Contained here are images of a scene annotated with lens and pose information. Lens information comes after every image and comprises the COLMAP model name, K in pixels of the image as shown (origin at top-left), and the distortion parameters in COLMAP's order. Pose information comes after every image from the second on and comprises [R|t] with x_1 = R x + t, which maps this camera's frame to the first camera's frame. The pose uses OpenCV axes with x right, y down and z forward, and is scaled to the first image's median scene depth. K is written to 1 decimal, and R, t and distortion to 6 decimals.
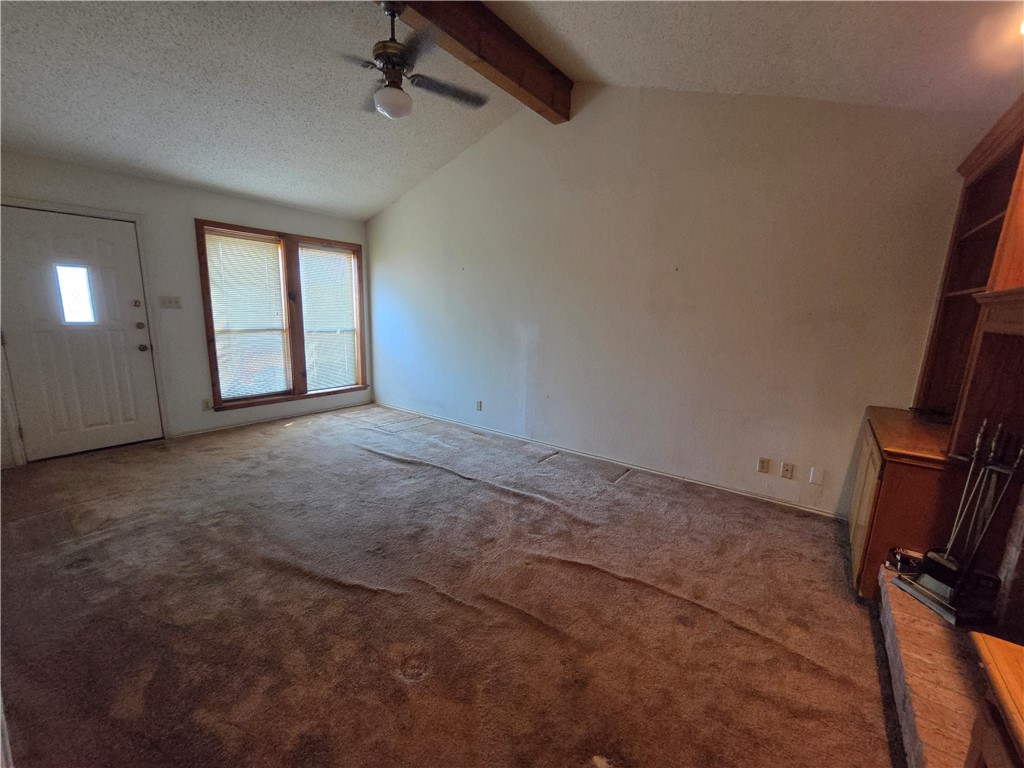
lens RADIAL K [[421.6, 0, 508.8], [0, 421.6, 389.0], [0, 0, 1]] dist [0.001050, 0.001170]
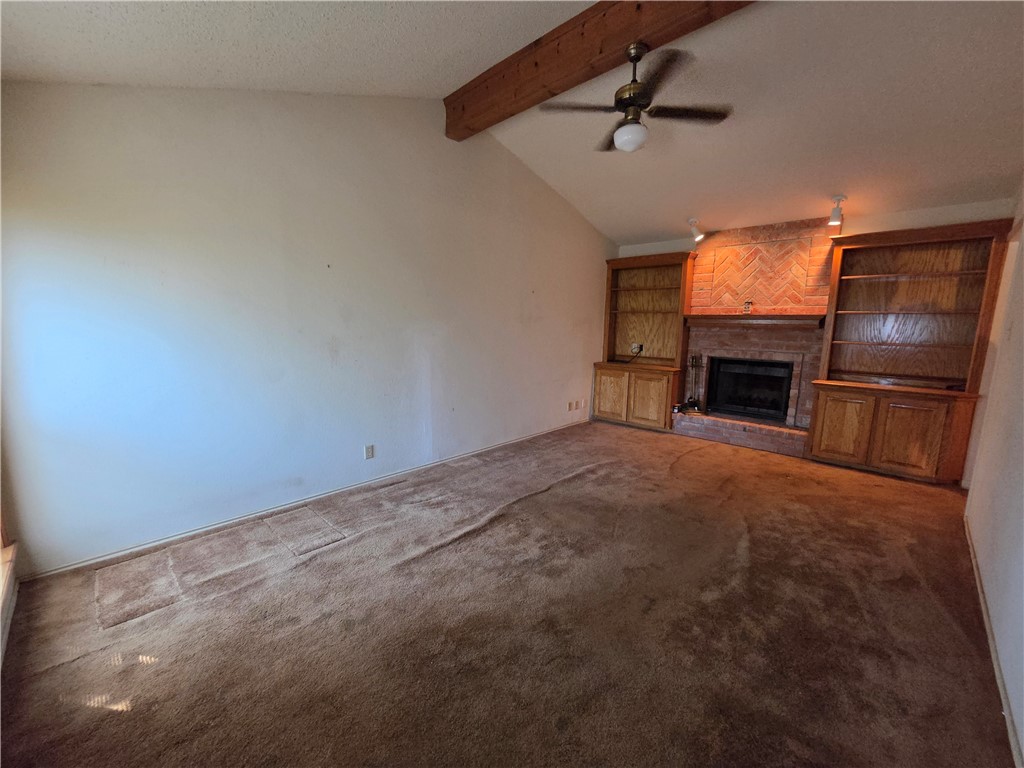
lens RADIAL K [[421.6, 0, 509.4], [0, 421.6, 387.0], [0, 0, 1]] dist [0.001050, 0.001170]
pose [[0.133560, -0.178752, 0.974787, -0.965240], [0.183150, 0.971109, 0.152983, -0.181972], [-0.973970, 0.158100, 0.162440, 0.808853]]
